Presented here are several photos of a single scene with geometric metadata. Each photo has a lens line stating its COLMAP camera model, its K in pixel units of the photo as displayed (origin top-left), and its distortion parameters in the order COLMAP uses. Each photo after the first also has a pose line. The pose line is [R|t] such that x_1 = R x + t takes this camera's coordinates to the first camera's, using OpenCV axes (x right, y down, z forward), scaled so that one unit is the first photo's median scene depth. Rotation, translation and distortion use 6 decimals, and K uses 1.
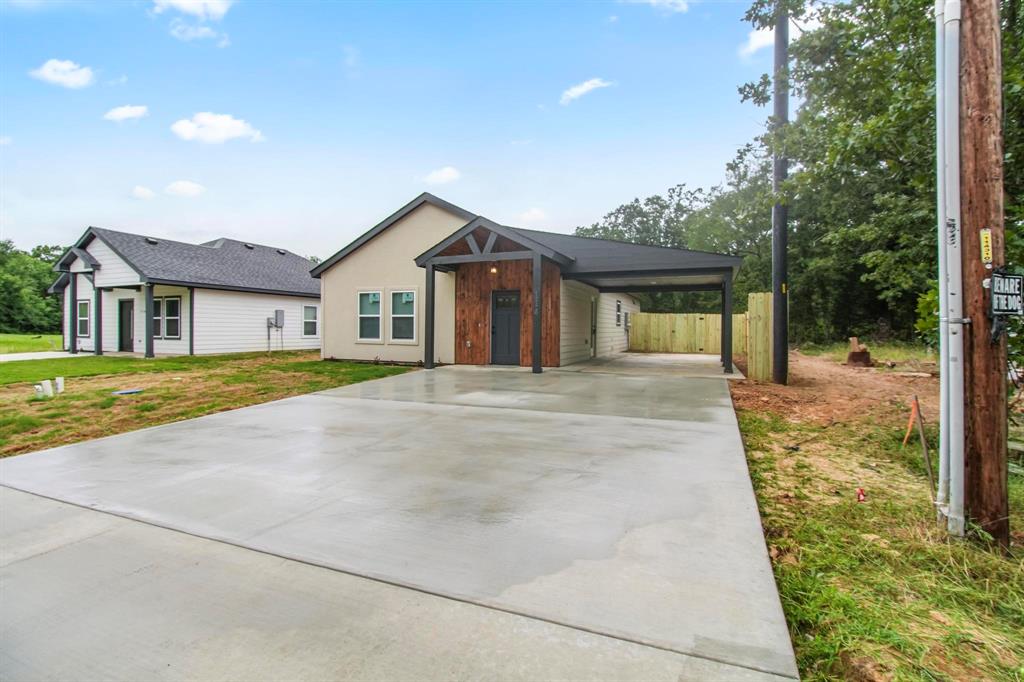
lens RADIAL K [[472.7, 0, 515.3], [0, 472.7, 324.8], [0, 0, 1]] dist [-0.001654, -0.000293]
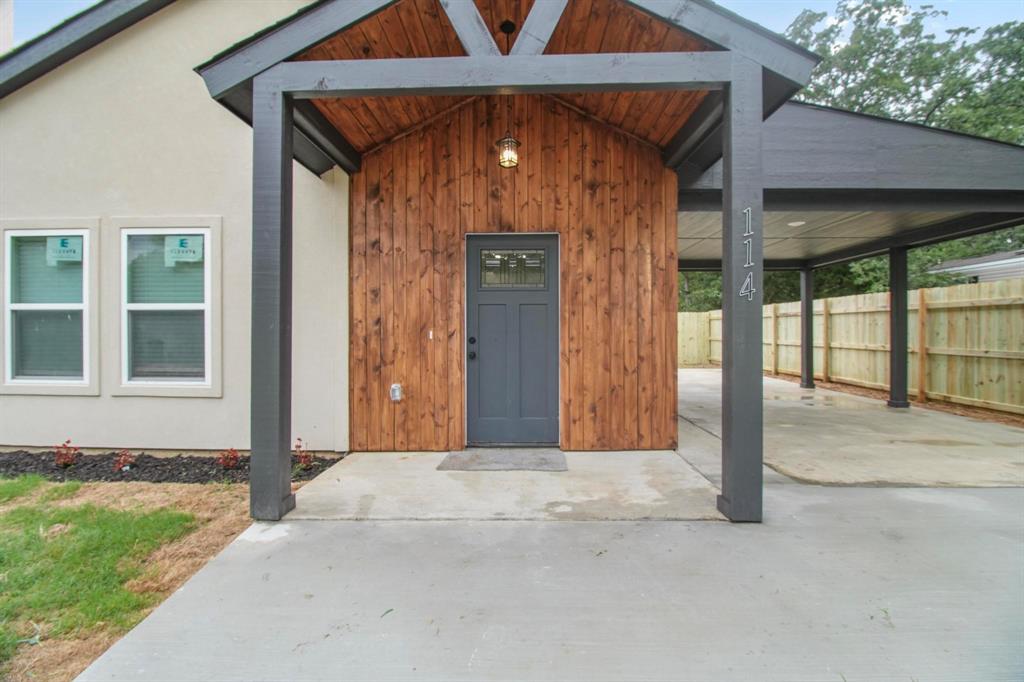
lens RADIAL K [[463.4, 0, 516.1], [0, 463.4, 325.1], [0, 0, 1]] dist [-0.016333, -0.000325]
pose [[0.932425, -0.004587, 0.361335, -0.127931], [0.004468, 0.999989, 0.001164, -0.005620], [-0.361336, 0.000529, 0.932435, 0.617611]]
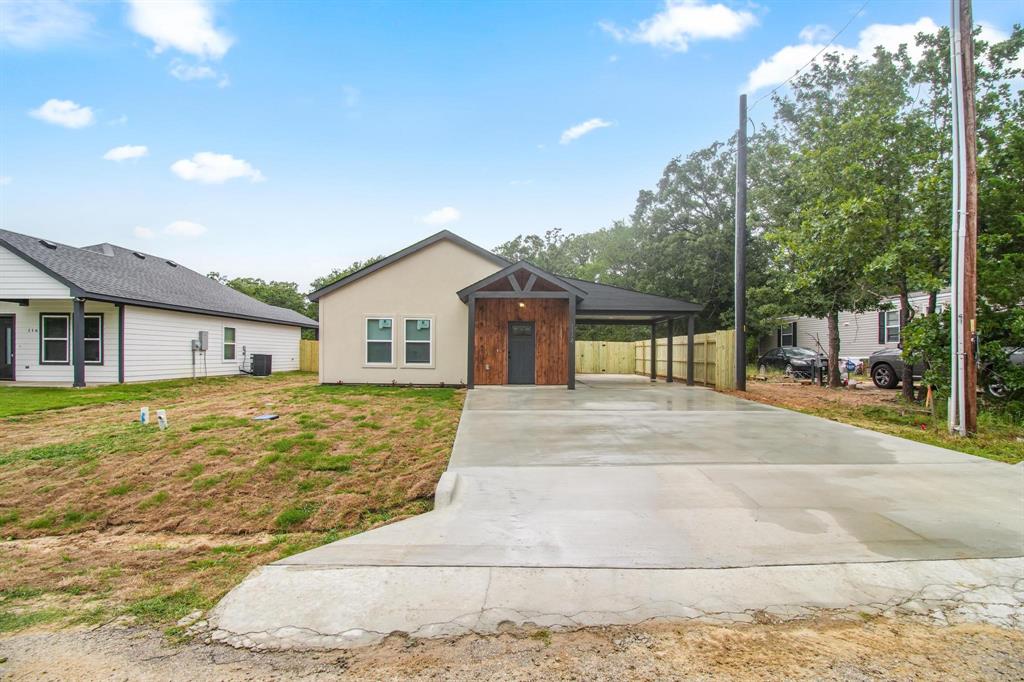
lens RADIAL K [[476.9, 0, 518.9], [0, 476.9, 346.8], [0, 0, 1]] dist [0.001228, 0.000042]
pose [[0.923666, 0.008057, 0.383114, -0.438282], [-0.007109, 0.999967, -0.003889, -0.004214], [-0.383132, 0.000869, 0.923693, -0.090203]]
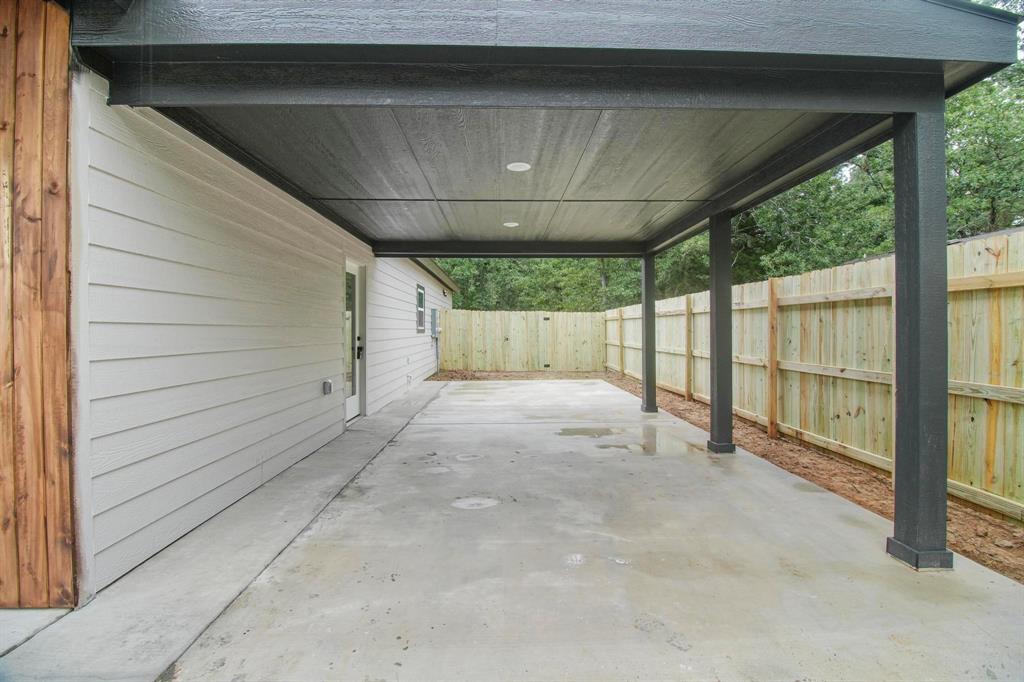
lens RADIAL K [[455.1, 0, 512.3], [0, 455.1, 324.5], [0, 0, 1]] dist [-0.000771, -0.000100]
pose [[0.915494, -0.007747, 0.402258, 0.148712], [0.008507, 0.999964, -0.000102, -0.008407], [-0.402243, 0.003516, 0.915526, 0.682502]]
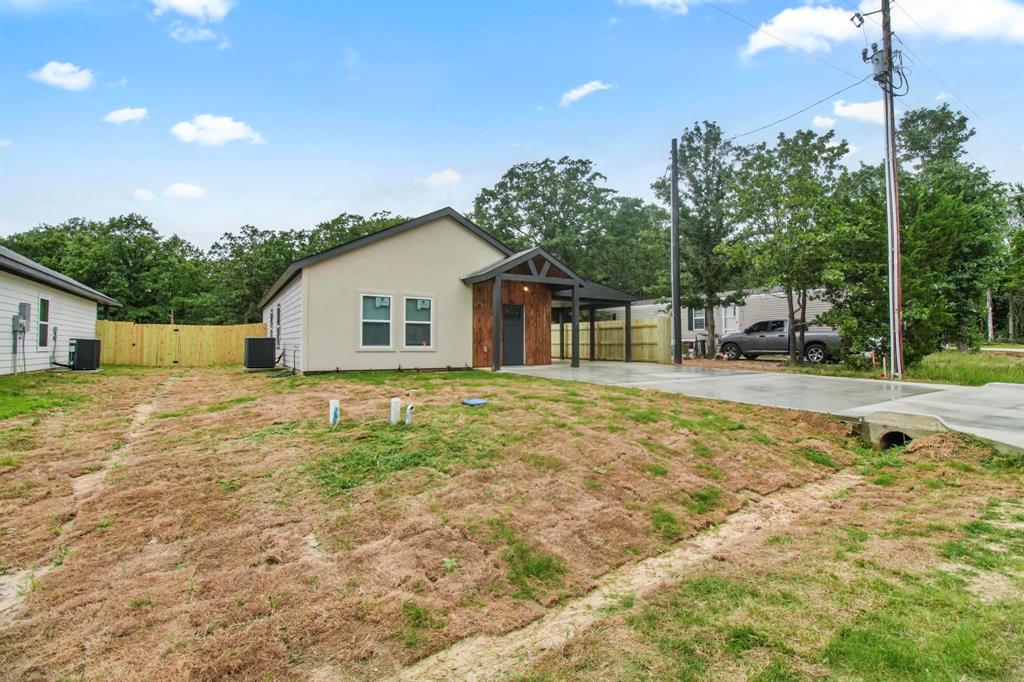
lens RADIAL K [[472.7, 0, 515.3], [0, 472.7, 324.8], [0, 0, 1]] dist [-0.001654, -0.000293]
pose [[0.586146, 0.027993, 0.809721, -0.917565], [-0.005301, 0.999514, -0.030717, 0.015548], [-0.810188, 0.013712, 0.586010, 0.250276]]
